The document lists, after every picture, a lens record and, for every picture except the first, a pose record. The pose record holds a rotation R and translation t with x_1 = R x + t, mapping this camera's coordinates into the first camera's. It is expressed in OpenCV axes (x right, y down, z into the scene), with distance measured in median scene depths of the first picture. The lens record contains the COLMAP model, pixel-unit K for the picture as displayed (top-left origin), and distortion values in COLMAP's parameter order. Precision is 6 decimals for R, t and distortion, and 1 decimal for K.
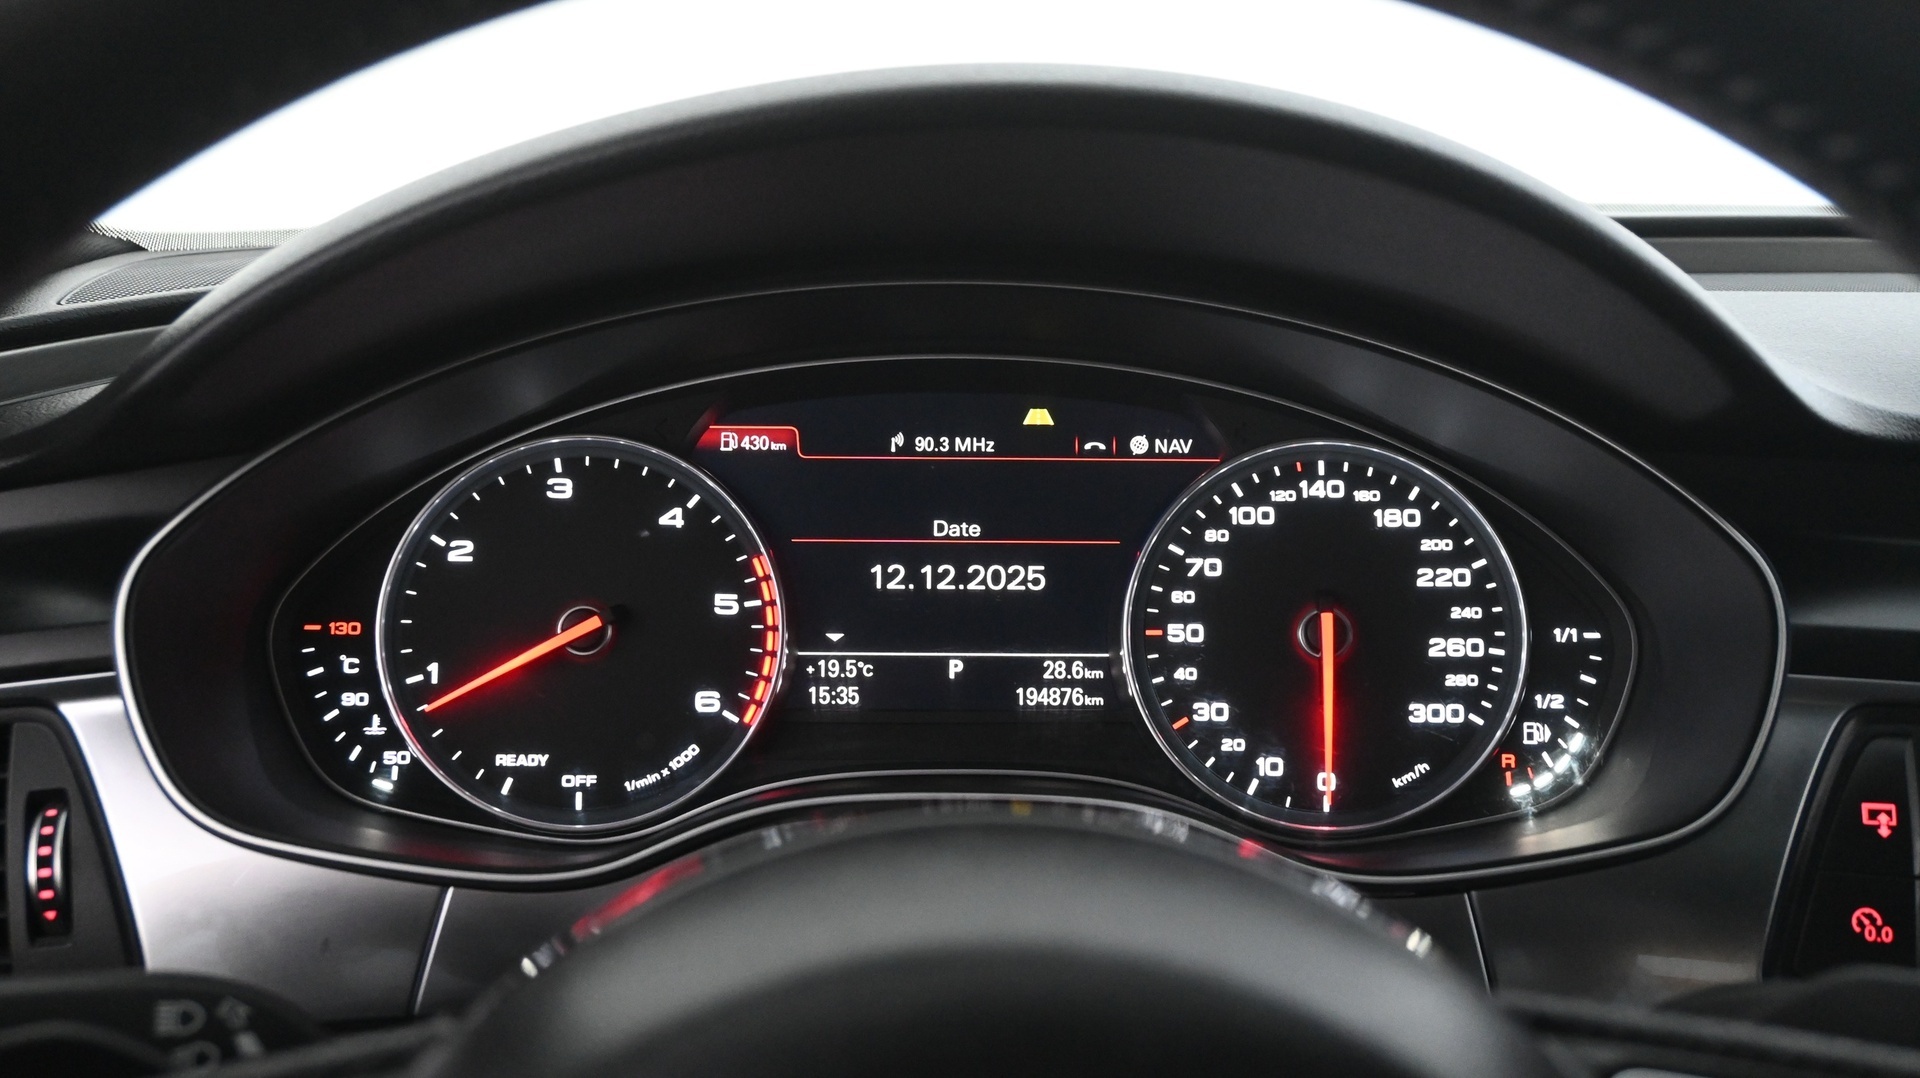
lens RADIAL K [[1687.1, 0, 955.7], [0, 1687.1, 524.8], [0, 0, 1]] dist [-0.017054, -0.016312]
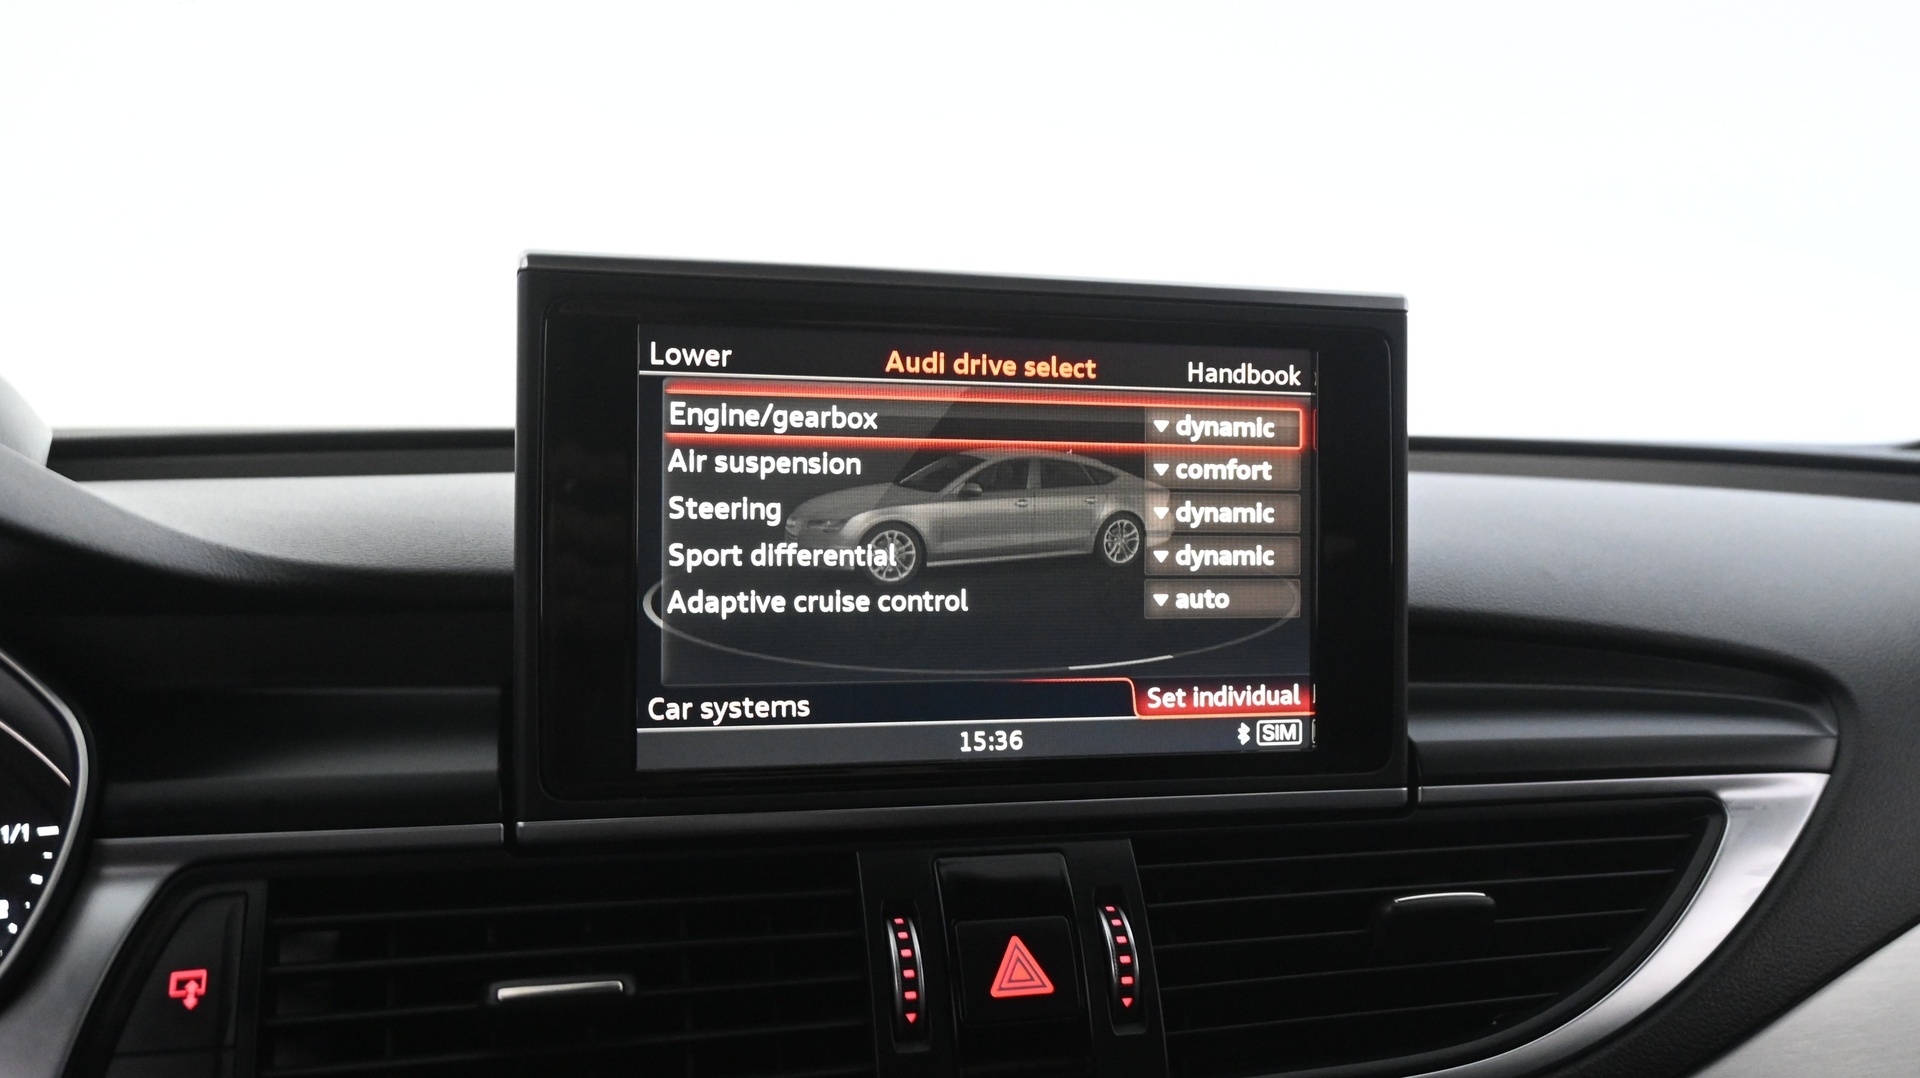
lens RADIAL K [[1646.9, 0, 958.8], [0, 1646.9, 544.1], [0, 0, 1]] dist [0.002225, -0.000603]
pose [[0.931865, -0.036249, 0.360989, 0.520188], [0.094373, 0.984963, -0.144712, 0.088619], [-0.350315, 0.168920, 0.921274, -0.012636]]
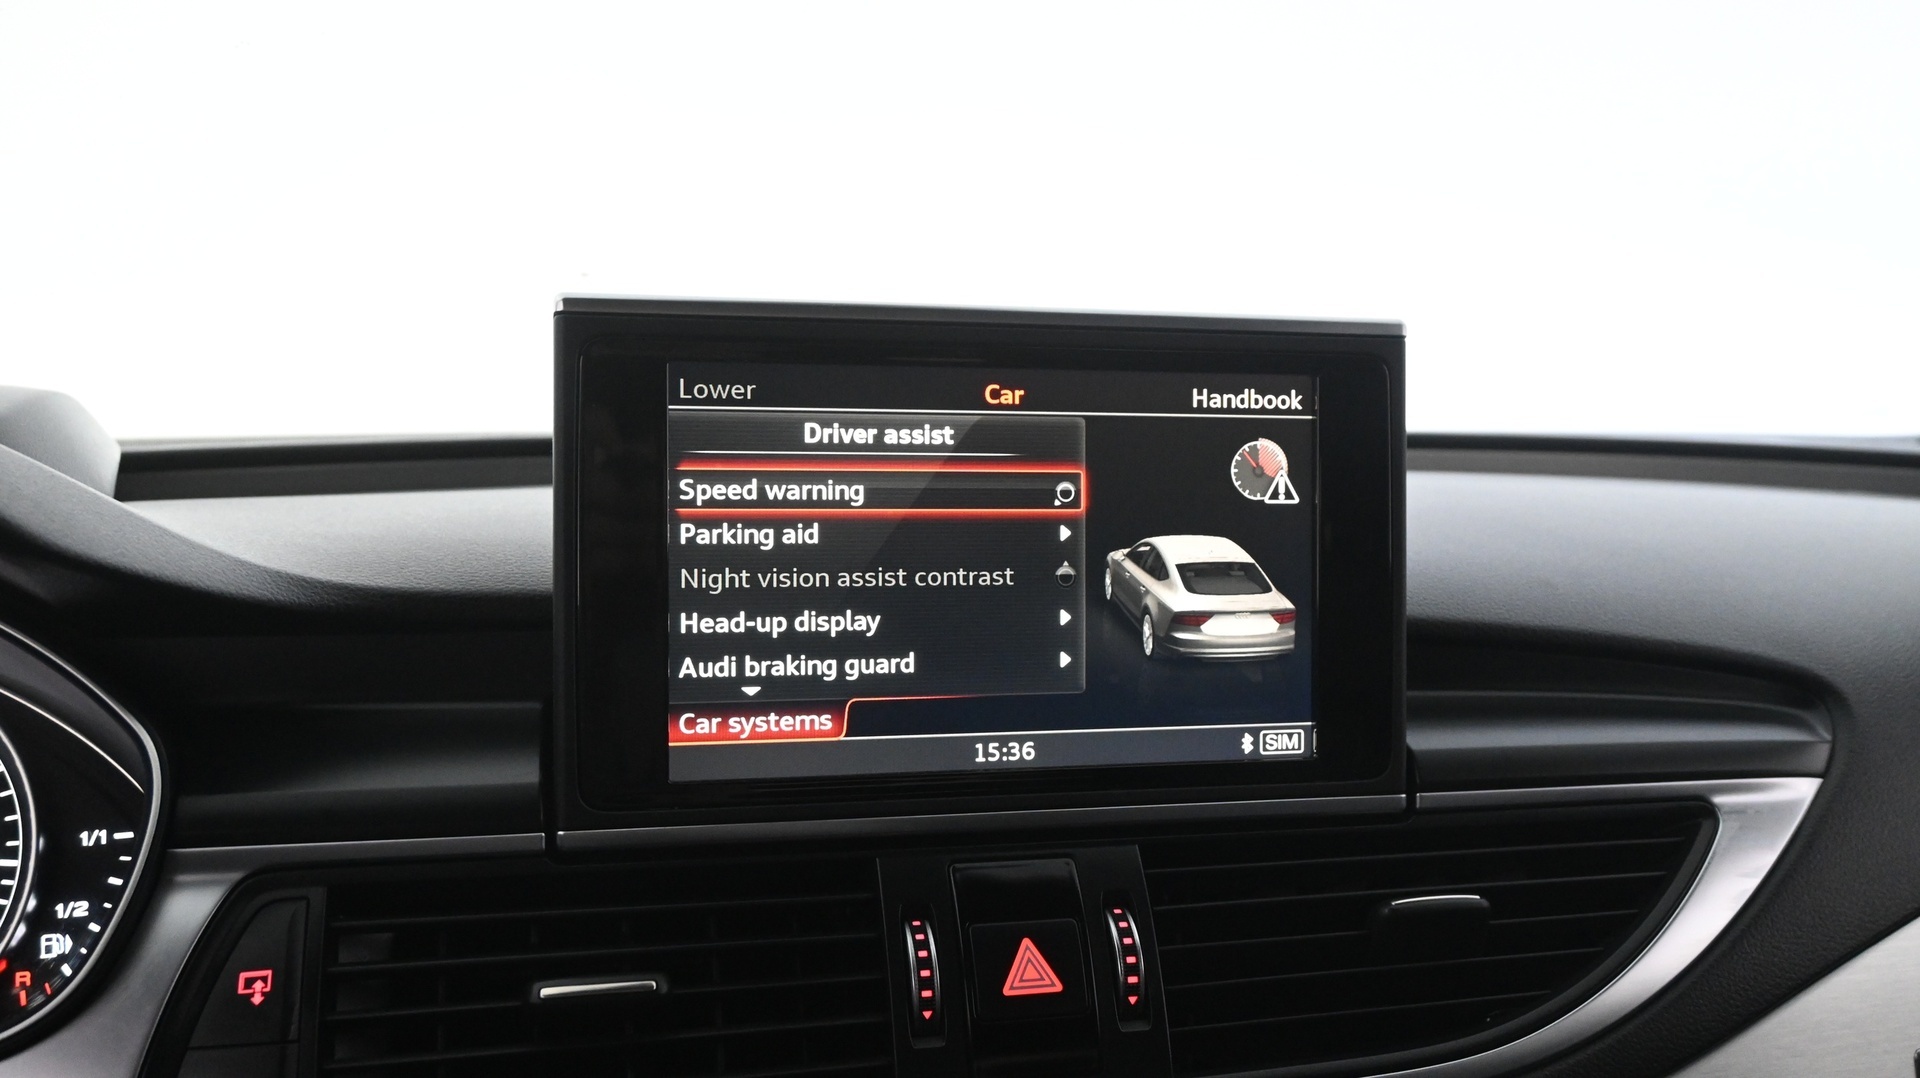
lens RADIAL K [[1646.9, 0, 958.9], [0, 1646.9, 543.5], [0, 0, 1]] dist [0.002225, -0.000603]
pose [[0.941674, -0.045377, 0.333454, 0.522202], [0.094405, 0.986700, -0.132330, 0.071011], [-0.323014, 0.156091, 0.933433, -0.065751]]
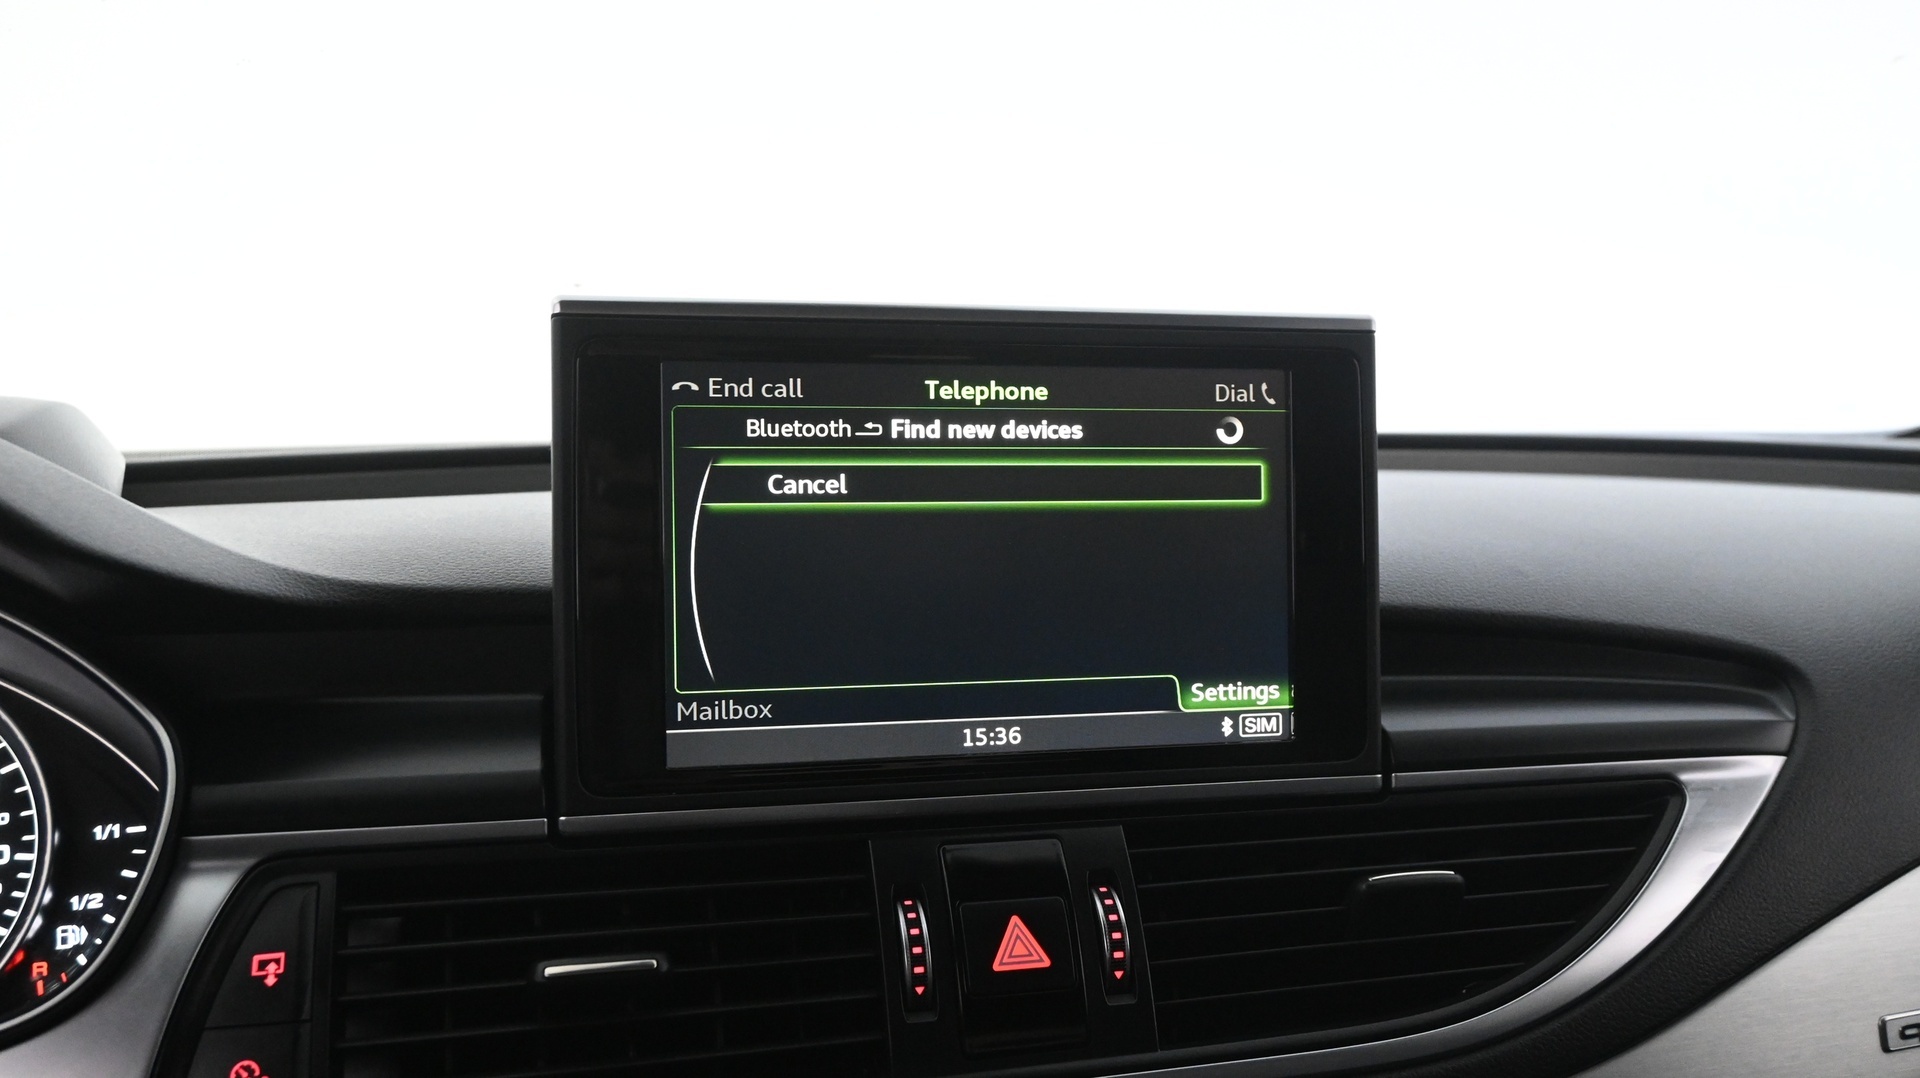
lens RADIAL K [[1646.9, 0, 958.0], [0, 1646.9, 543.7], [0, 0, 1]] dist [0.002225, -0.000603]
pose [[0.939262, -0.053433, 0.339015, 0.513420], [0.106906, 0.984211, -0.141068, 0.089059], [-0.326125, 0.168743, 0.930144, -0.092916]]
